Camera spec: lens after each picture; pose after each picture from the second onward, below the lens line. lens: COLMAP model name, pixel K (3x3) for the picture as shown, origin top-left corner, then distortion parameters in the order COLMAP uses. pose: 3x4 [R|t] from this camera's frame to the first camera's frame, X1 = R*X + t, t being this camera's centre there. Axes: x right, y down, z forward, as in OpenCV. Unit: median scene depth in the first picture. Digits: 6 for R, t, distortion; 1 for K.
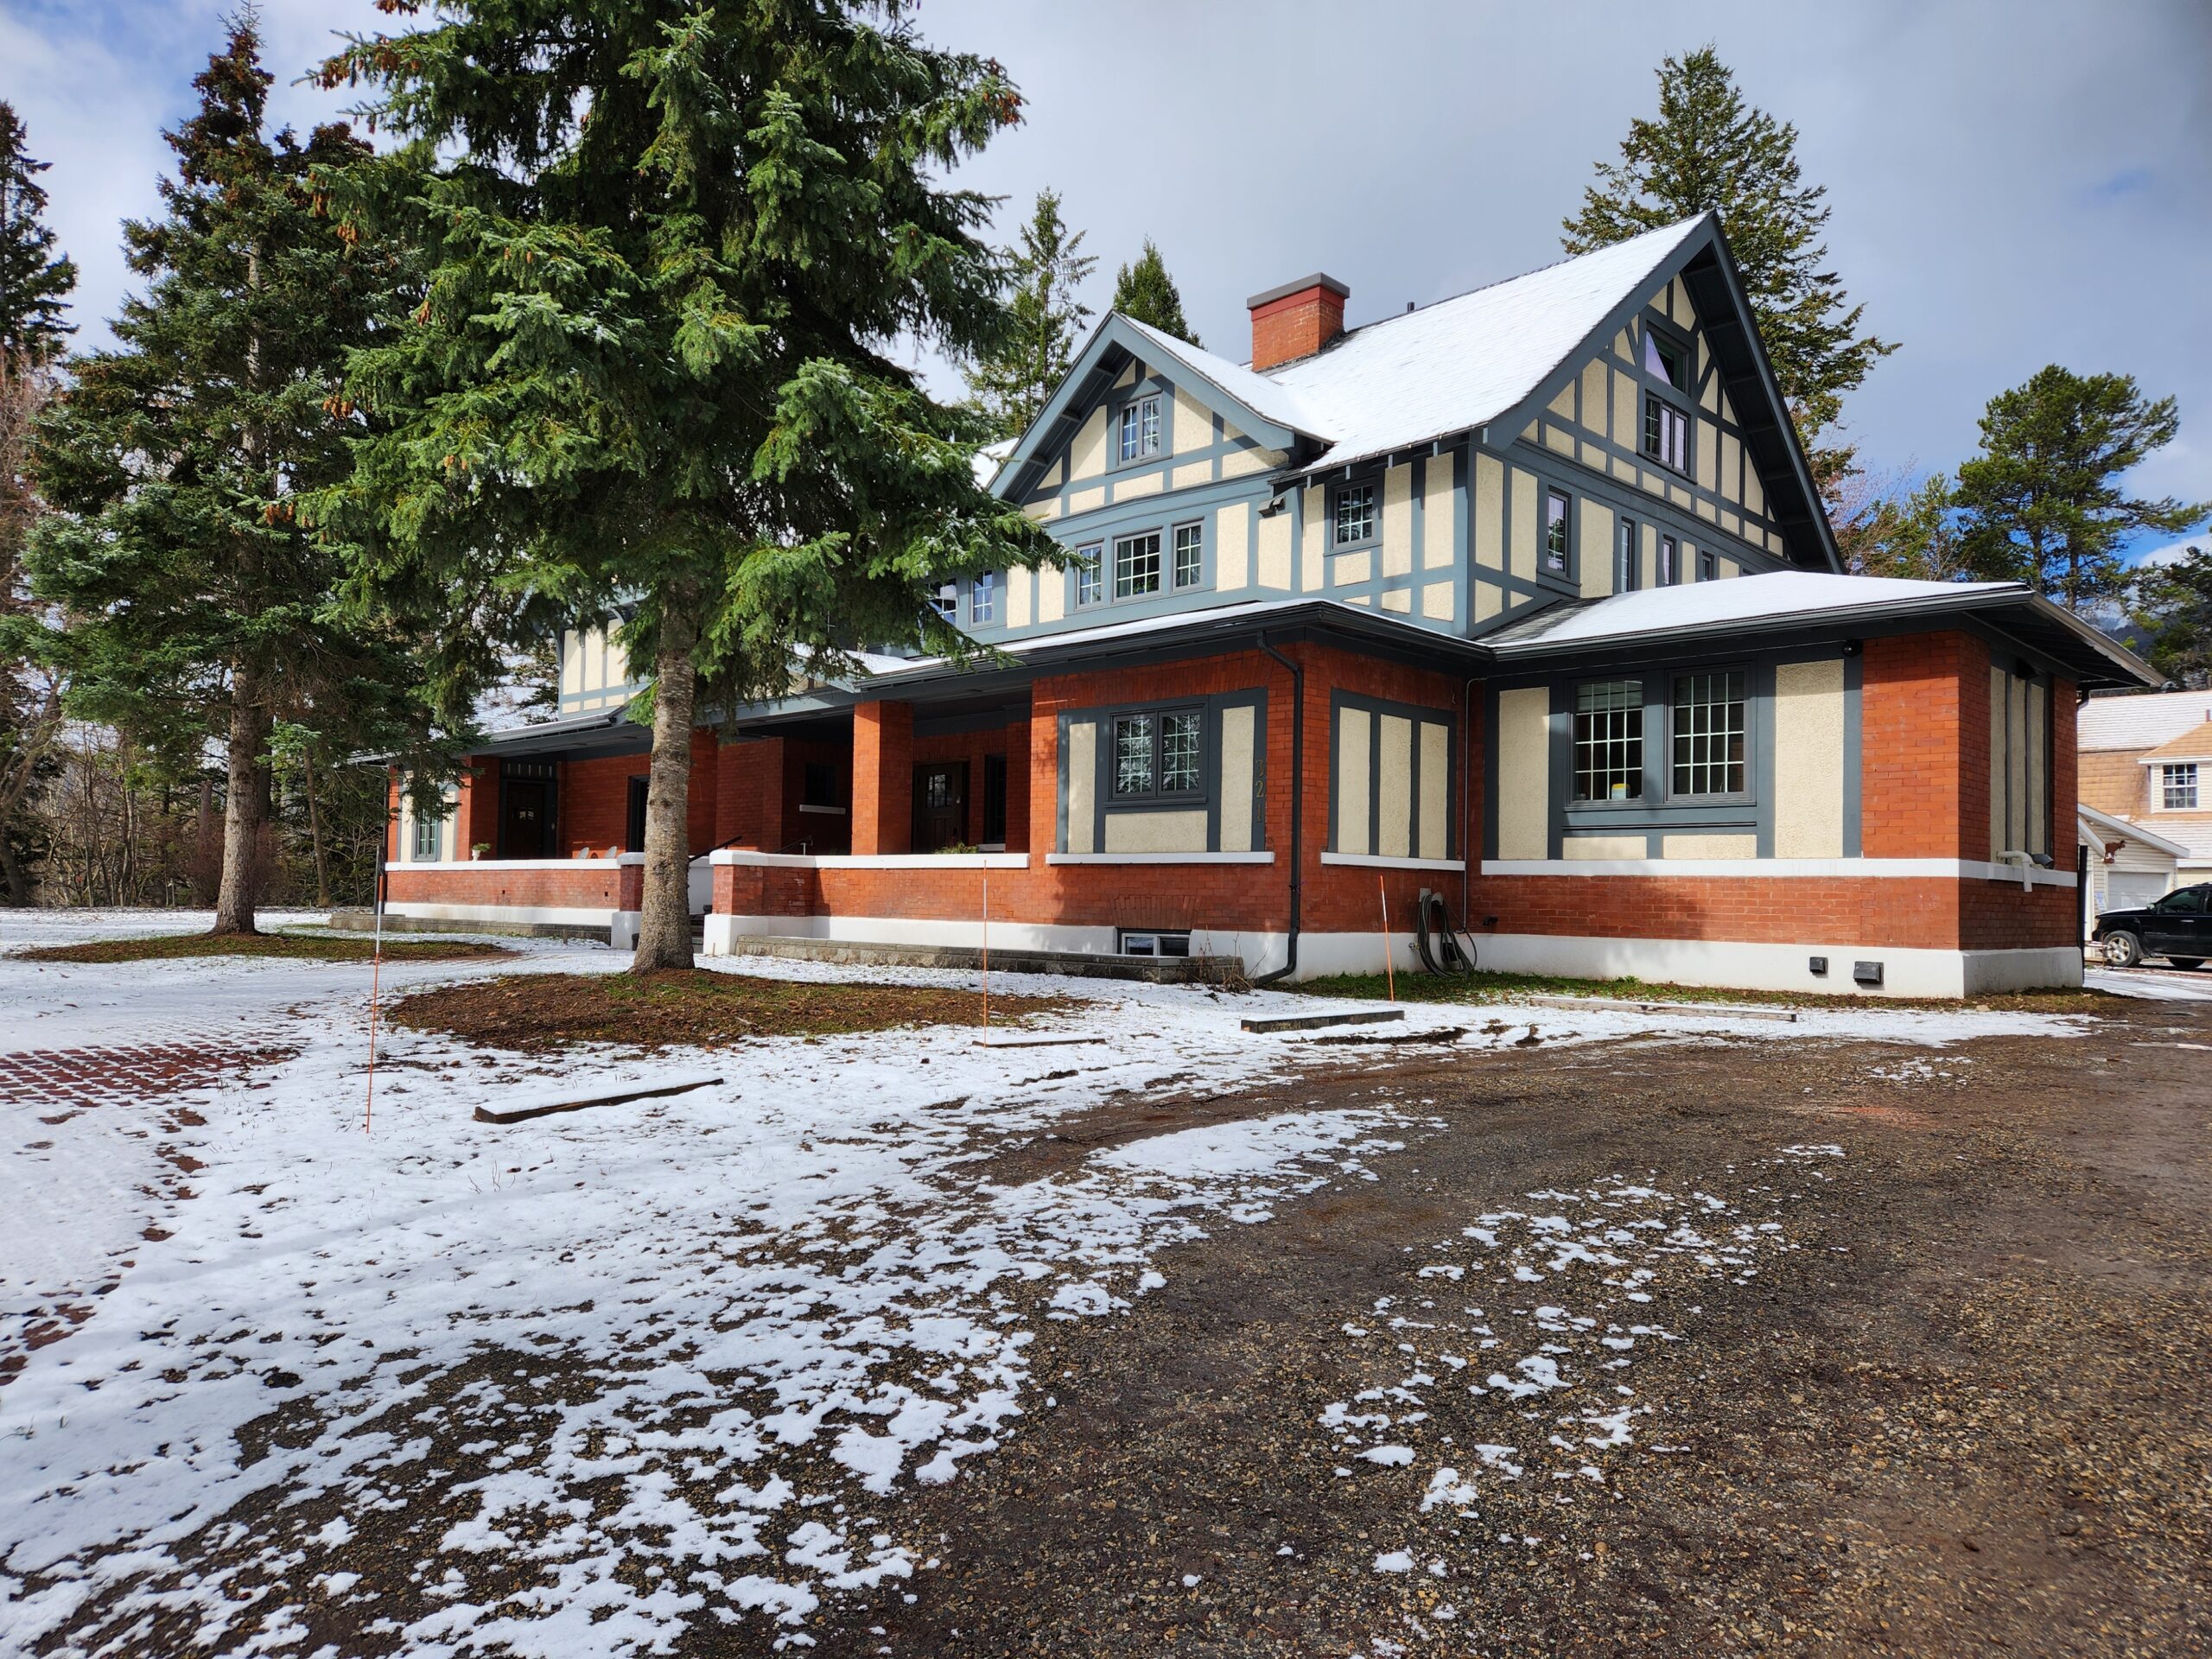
lens RADIAL K [[1501.7, 0, 1102.9], [0, 1501.7, 834.3], [0, 0, 1]] dist [0.026585, -0.000886]
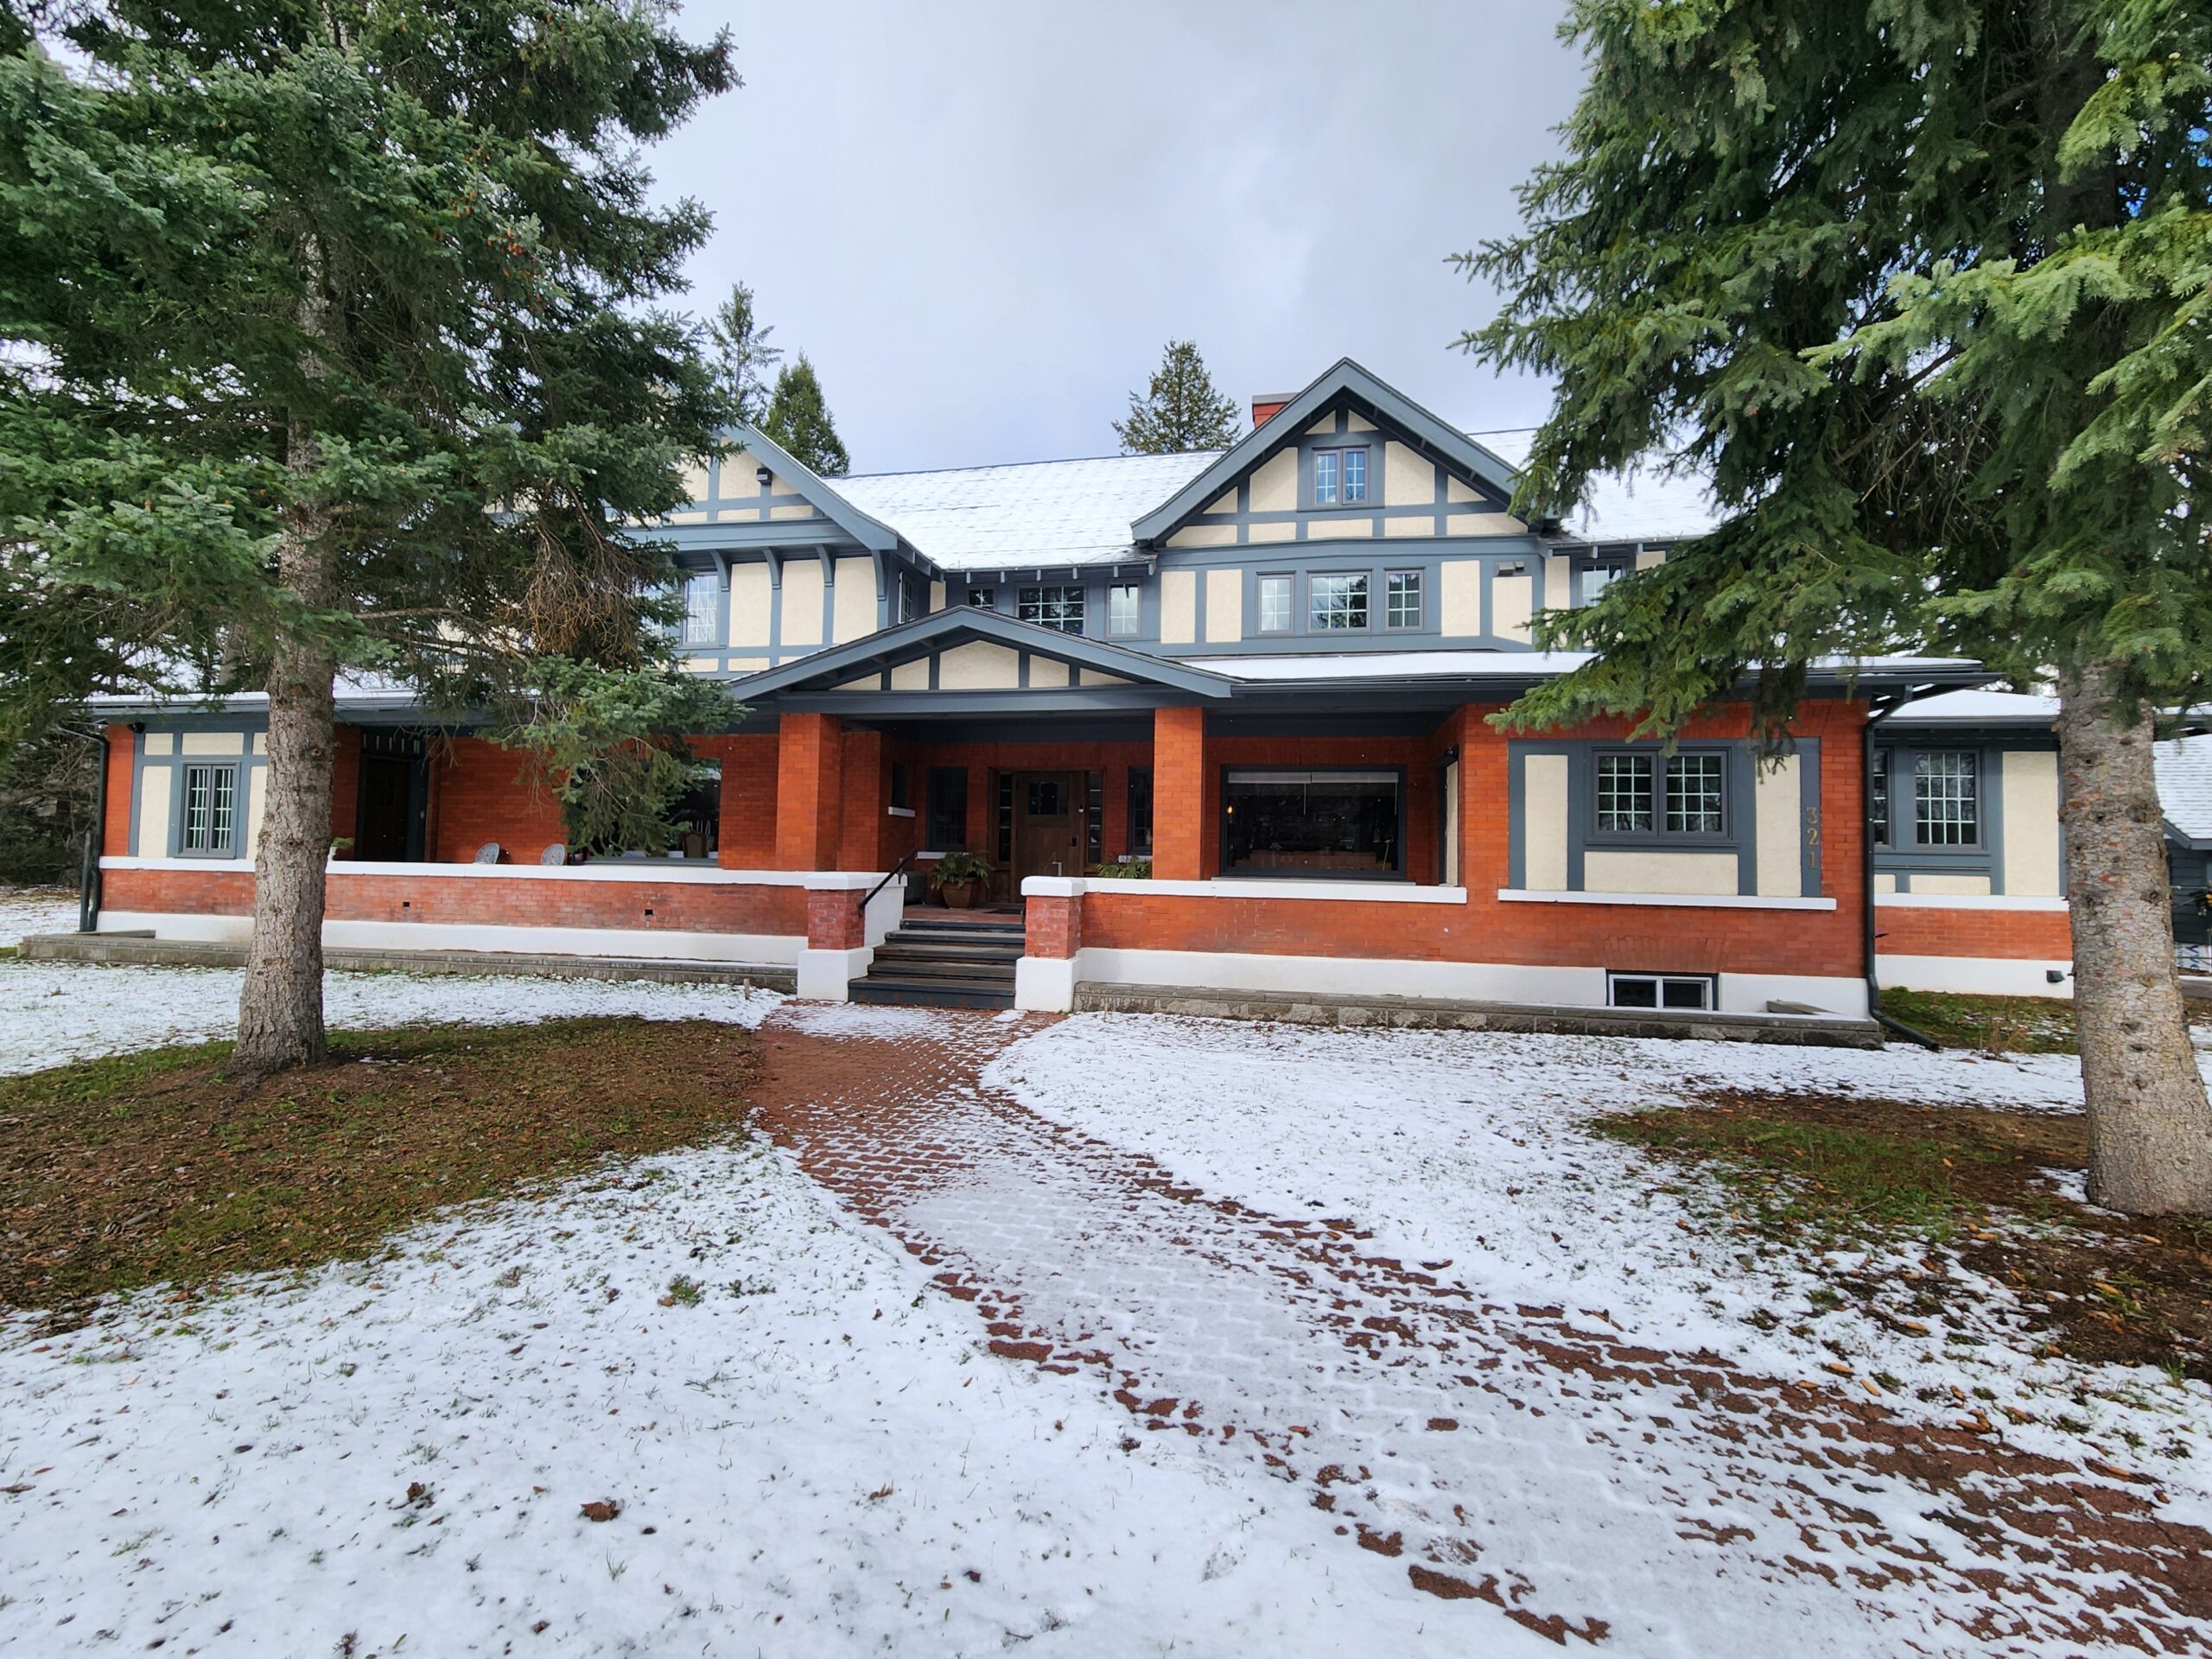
lens RADIAL K [[902.6, 0, 1108.8], [0, 902.6, 827.0], [0, 0, 1]] dist [-0.000080, -0.000992]
pose [[0.825907, 0.018376, 0.563507, -0.504706], [-0.029778, 0.999495, 0.011052, -0.022835], [-0.563020, -0.025908, 0.826037, 0.597785]]
